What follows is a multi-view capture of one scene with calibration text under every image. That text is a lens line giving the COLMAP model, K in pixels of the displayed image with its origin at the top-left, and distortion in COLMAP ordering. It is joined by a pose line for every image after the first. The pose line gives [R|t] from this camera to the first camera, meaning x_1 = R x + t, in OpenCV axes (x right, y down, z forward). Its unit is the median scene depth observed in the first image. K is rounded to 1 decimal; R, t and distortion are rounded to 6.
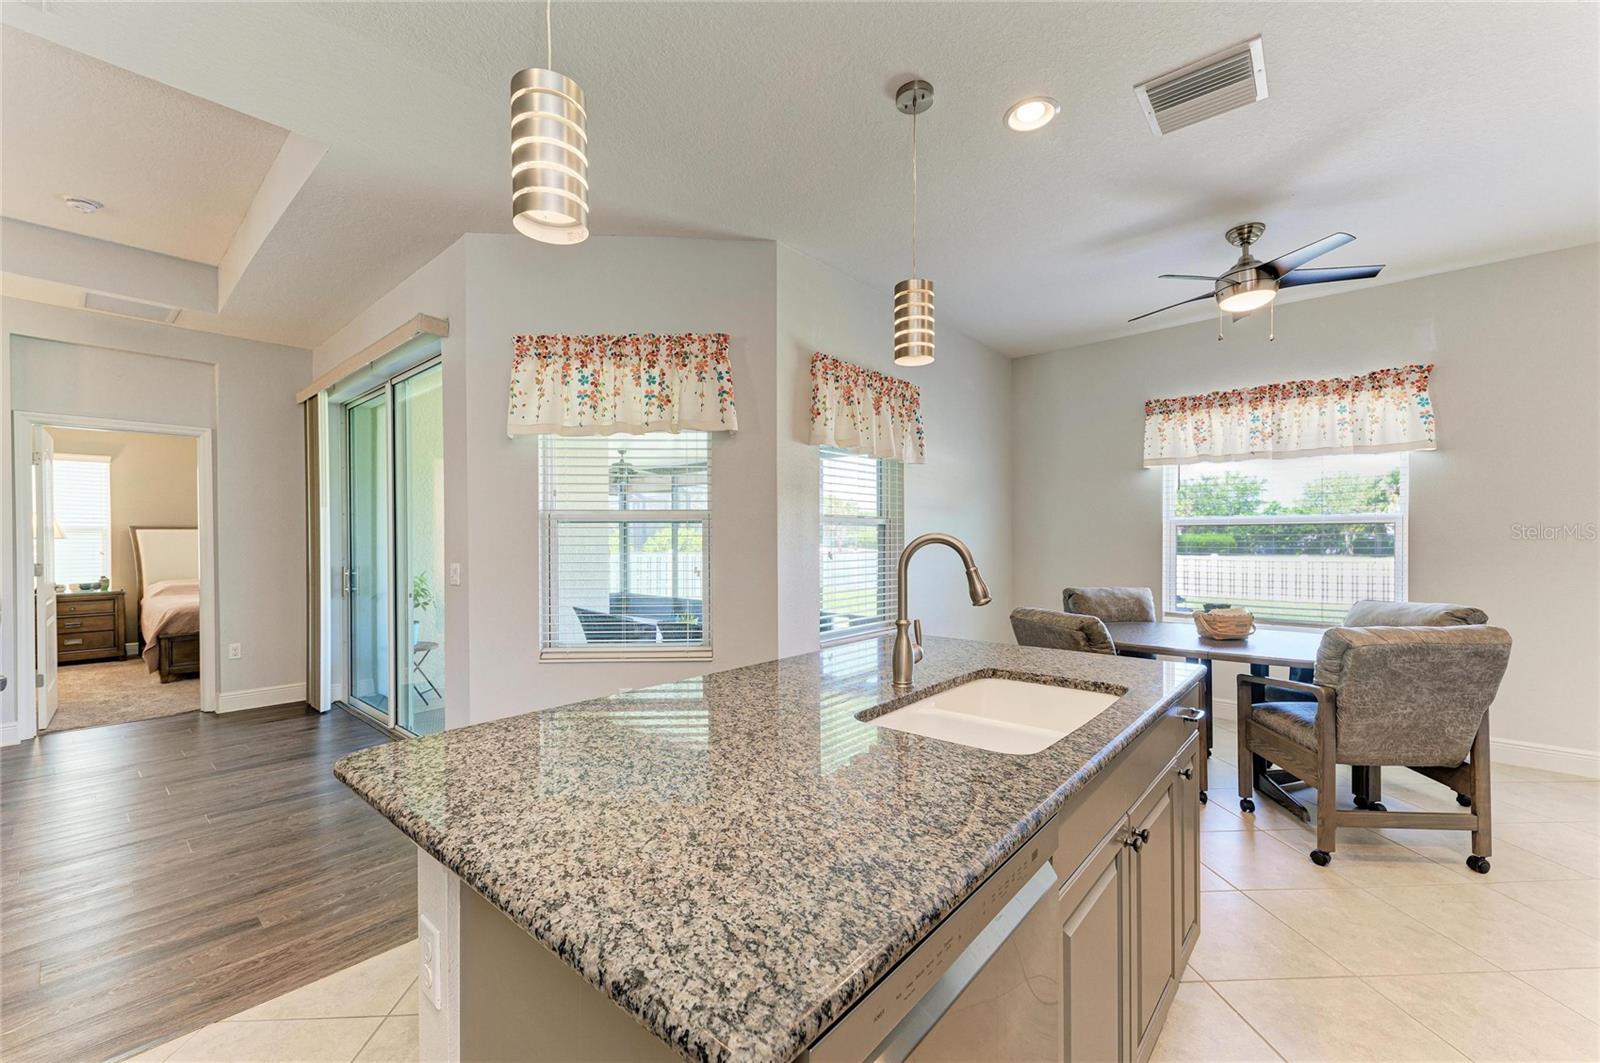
lens RADIAL K [[649.8, 0, 793.3], [0, 649.8, 540.5], [0, 0, 1]] dist [0.018816, -0.000446]
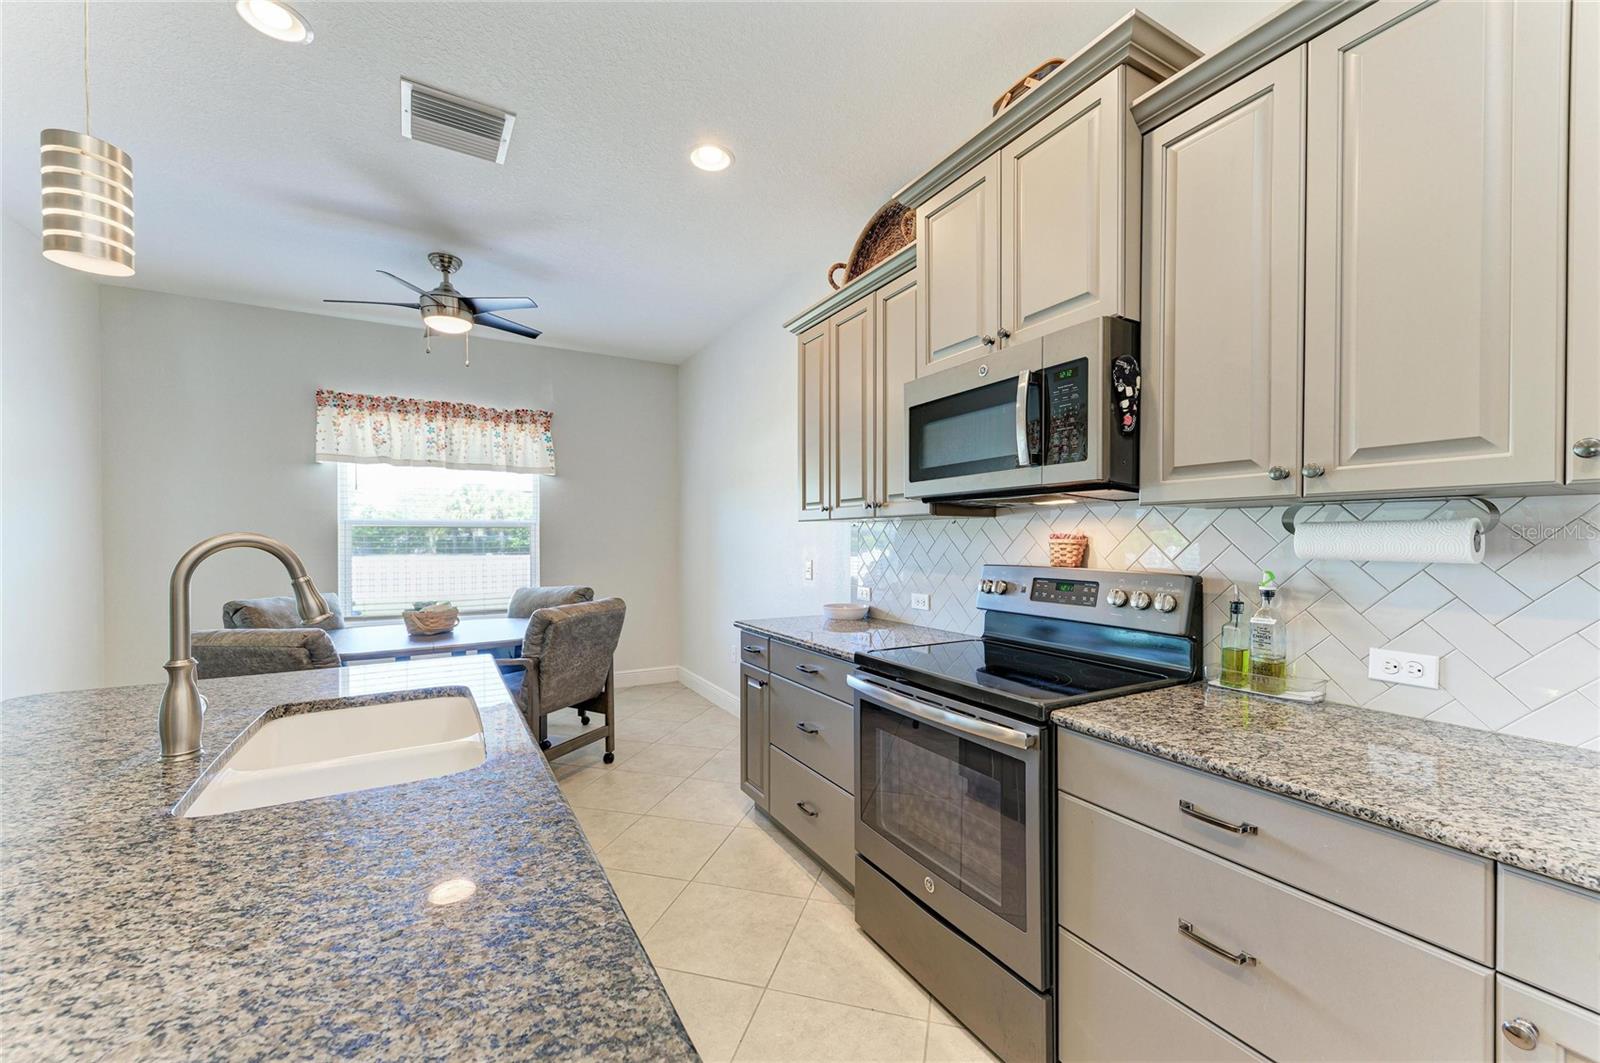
lens RADIAL K [[632.1, 0, 813.0], [0, 632.1, 541.8], [0, 0, 1]] dist [0.017913, -0.000521]
pose [[0.317843, -0.002960, 0.948139, -0.129652], [0.002320, 0.999995, 0.002344, -0.000776], [-0.948141, 0.001455, 0.317848, 0.081880]]
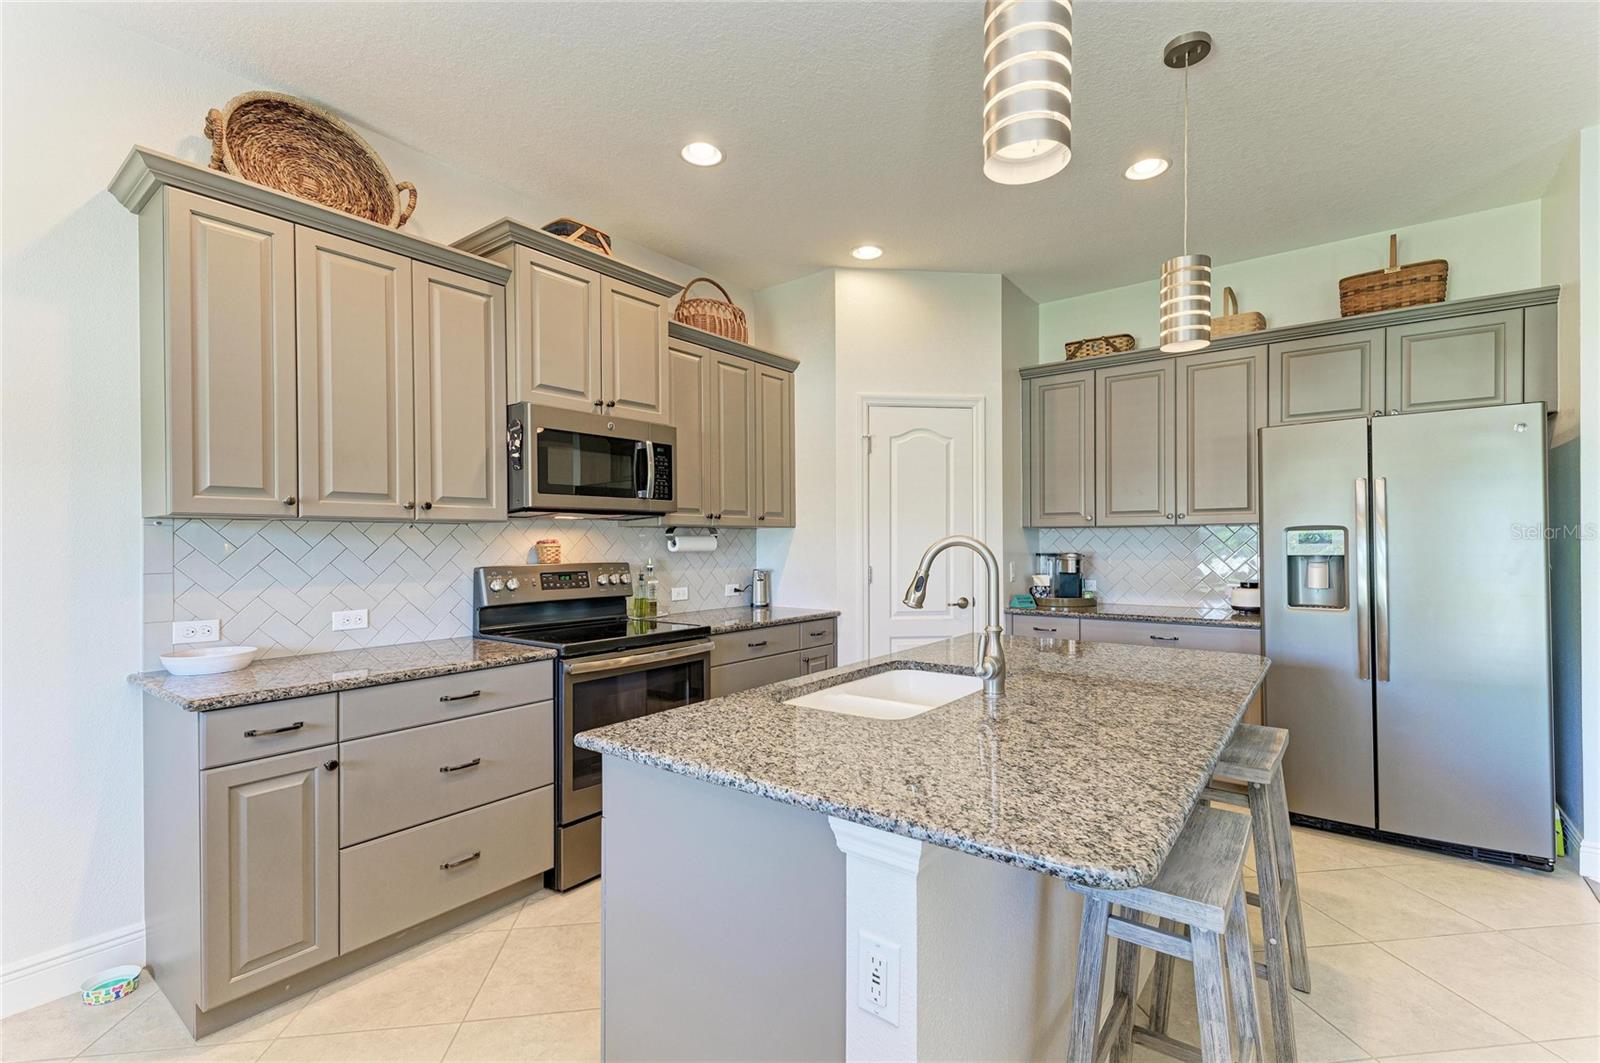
lens RADIAL K [[709.1, 0, 808.7], [0, 709.1, 539.9], [0, 0, 1]] dist [0.008236, -0.000866]
pose [[-0.997560, 0.005205, -0.069617, 0.263763], [0.005246, 0.999986, -0.000409, -0.003983], [0.069614, -0.000774, -0.997574, 1.038273]]
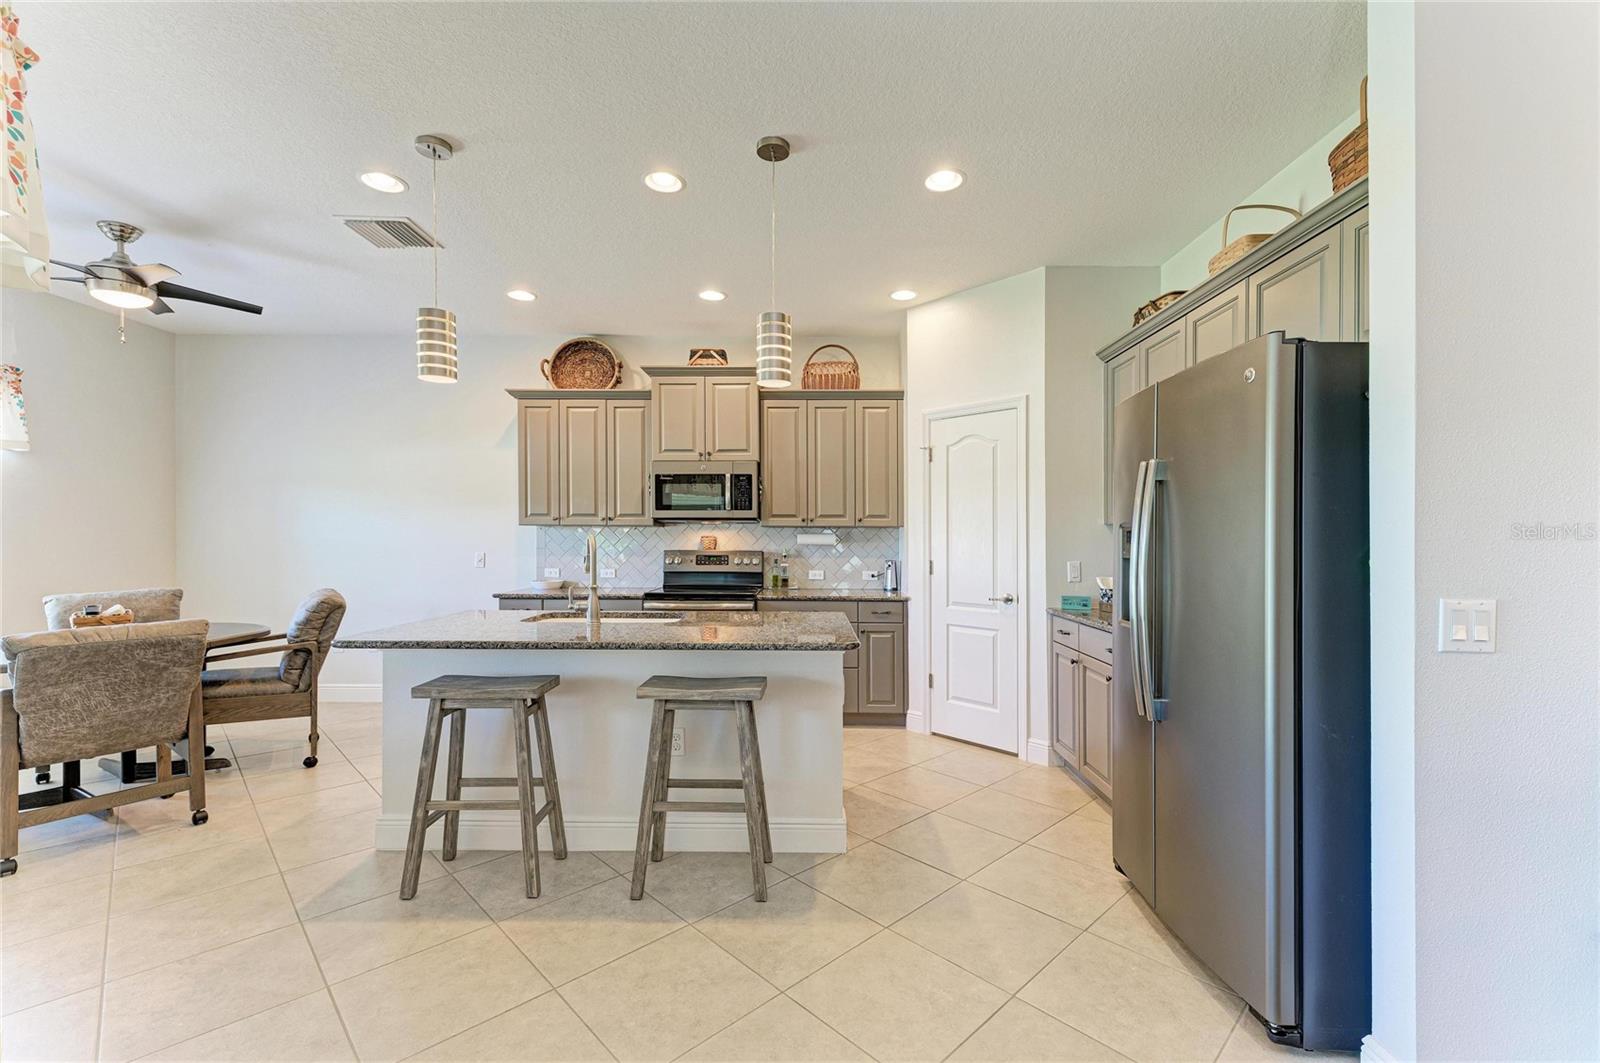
lens RADIAL K [[677.1, 0, 810.6], [0, 677.1, 536.7], [0, 0, 1]] dist [0.003505, -0.000052]
pose [[-0.652503, 0.000894, 0.757785, -0.788771], [-0.002201, 0.999993, -0.003075, 0.000153], [-0.757783, -0.003674, -0.652497, 0.884985]]
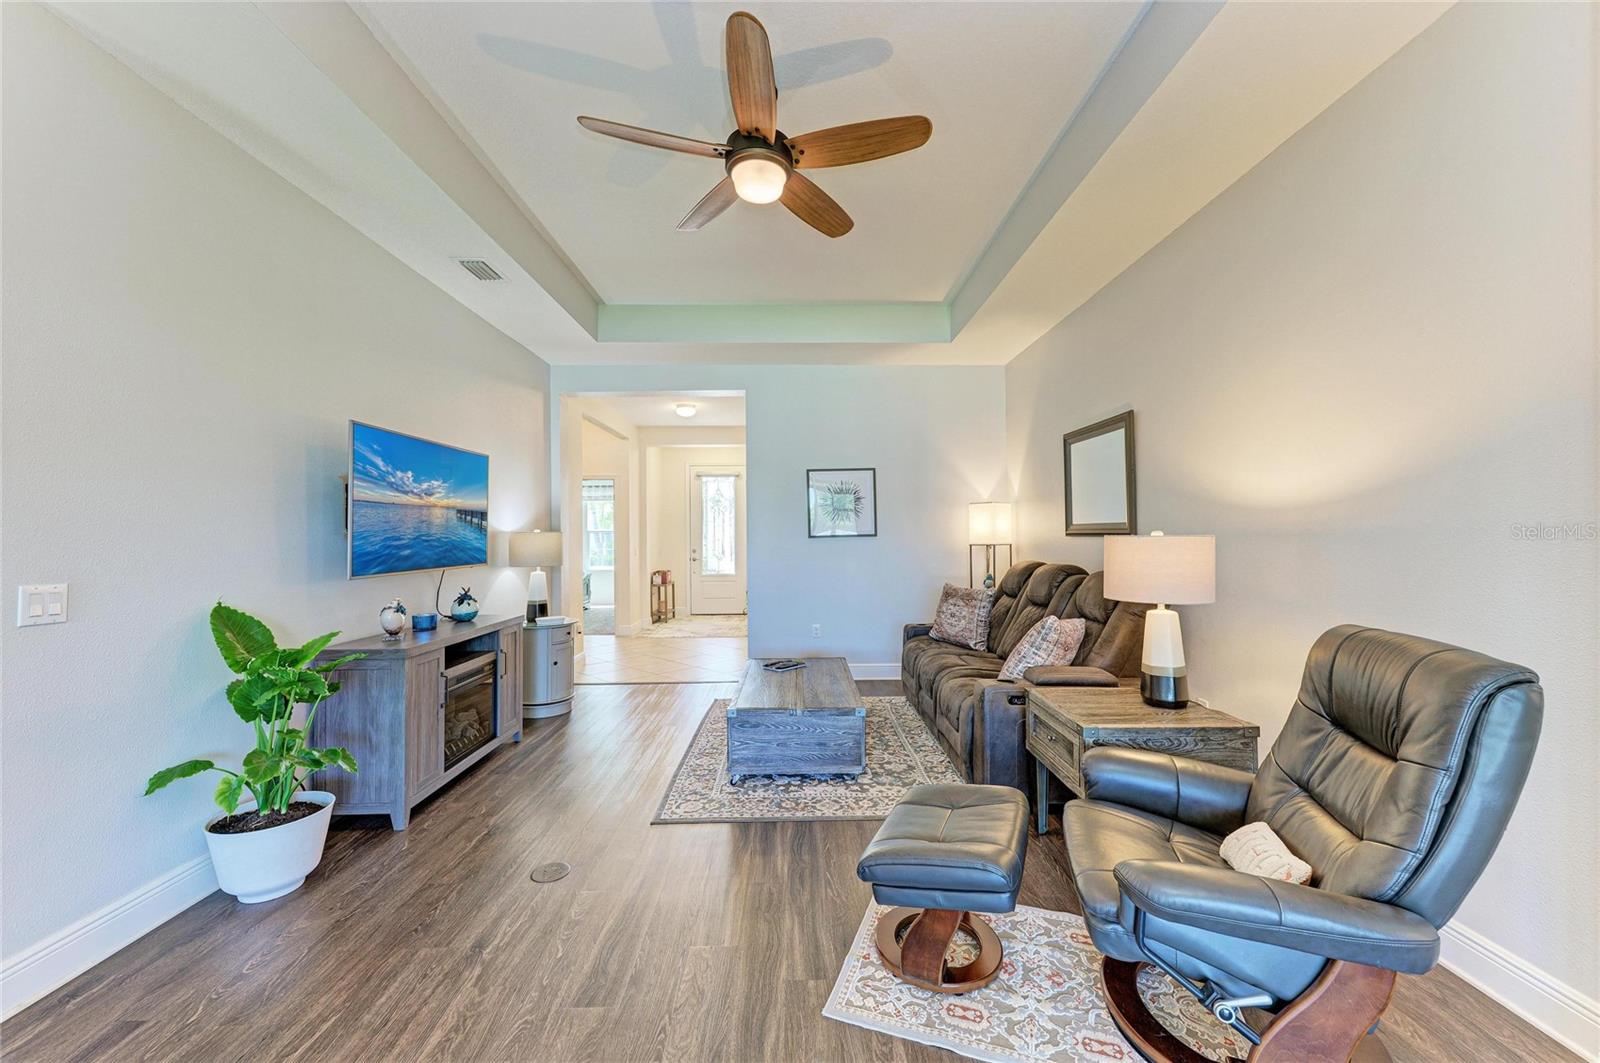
lens RADIAL K [[616.4, 0, 805.1], [0, 616.4, 529.2], [0, 0, 1]] dist [0.009326, -0.000348]
pose [[-0.737451, -0.001038, -0.675400, -0.855117], [0.008177, 0.999912, -0.010466, 0.000469], [0.675351, -0.013241, -0.737378, 1.126930]]
